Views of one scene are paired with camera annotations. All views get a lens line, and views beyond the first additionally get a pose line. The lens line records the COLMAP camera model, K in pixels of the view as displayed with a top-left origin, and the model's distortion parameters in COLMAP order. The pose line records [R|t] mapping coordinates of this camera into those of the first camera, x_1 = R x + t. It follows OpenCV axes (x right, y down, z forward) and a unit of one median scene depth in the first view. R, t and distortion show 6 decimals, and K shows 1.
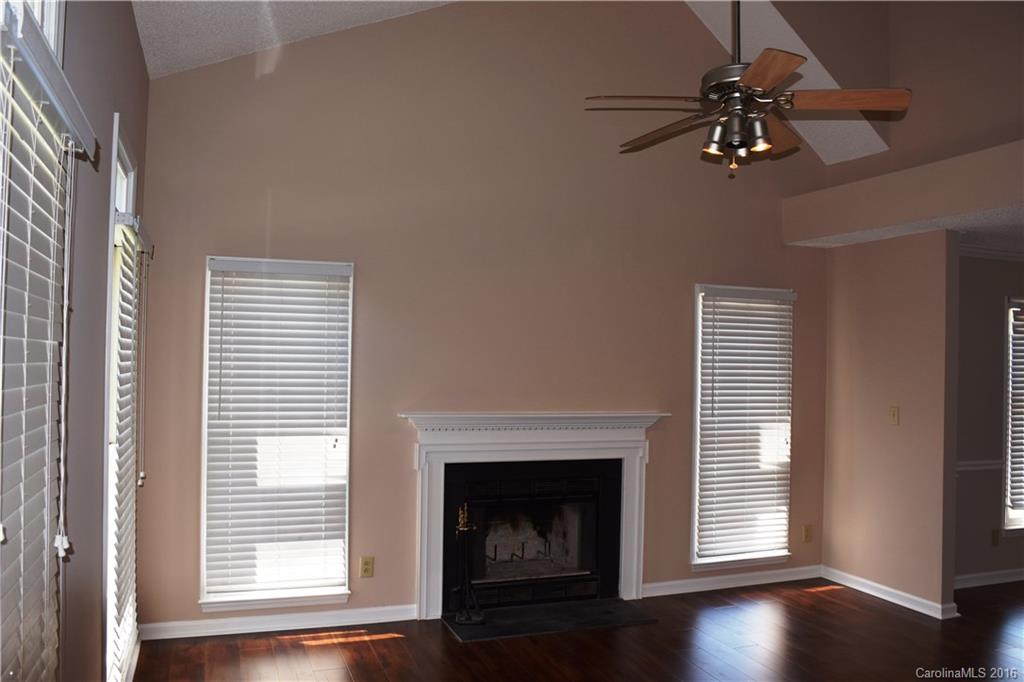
lens RADIAL K [[813.2, 0, 513.3], [0, 813.2, 330.7], [0, 0, 1]] dist [-0.111317, 0.013952]
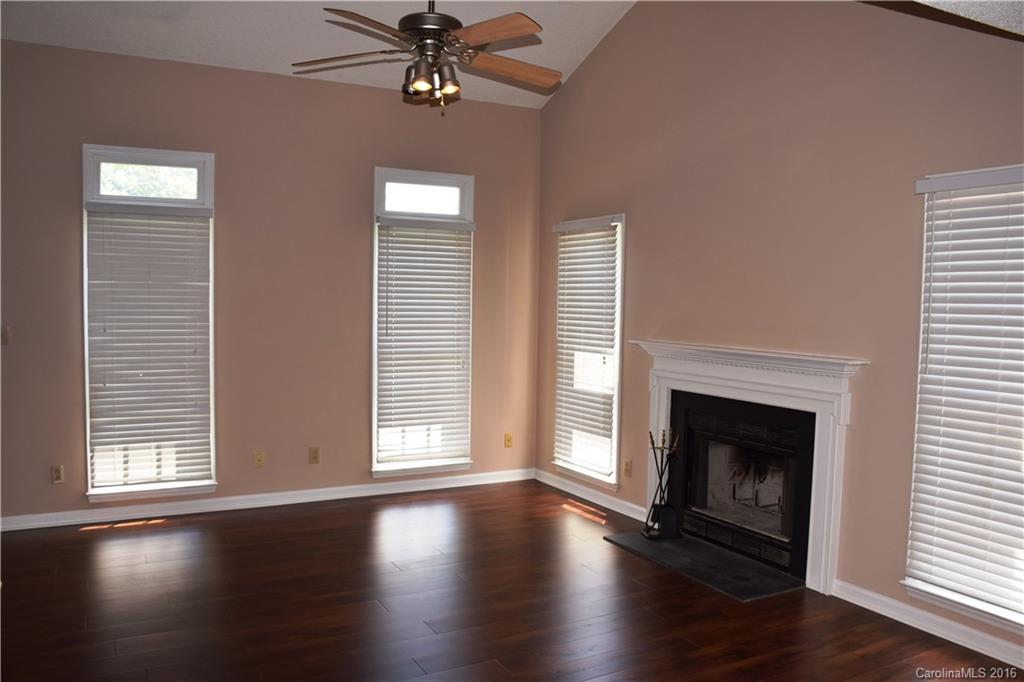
lens RADIAL K [[813.2, 0, 511.5], [0, 813.2, 347.5], [0, 0, 1]] dist [-0.111317, 0.013952]
pose [[0.150468, 0.042678, -0.987693, 0.984348], [0.015739, 0.998838, 0.045557, 0.059336], [0.988490, -0.022400, 0.149621, 0.661032]]
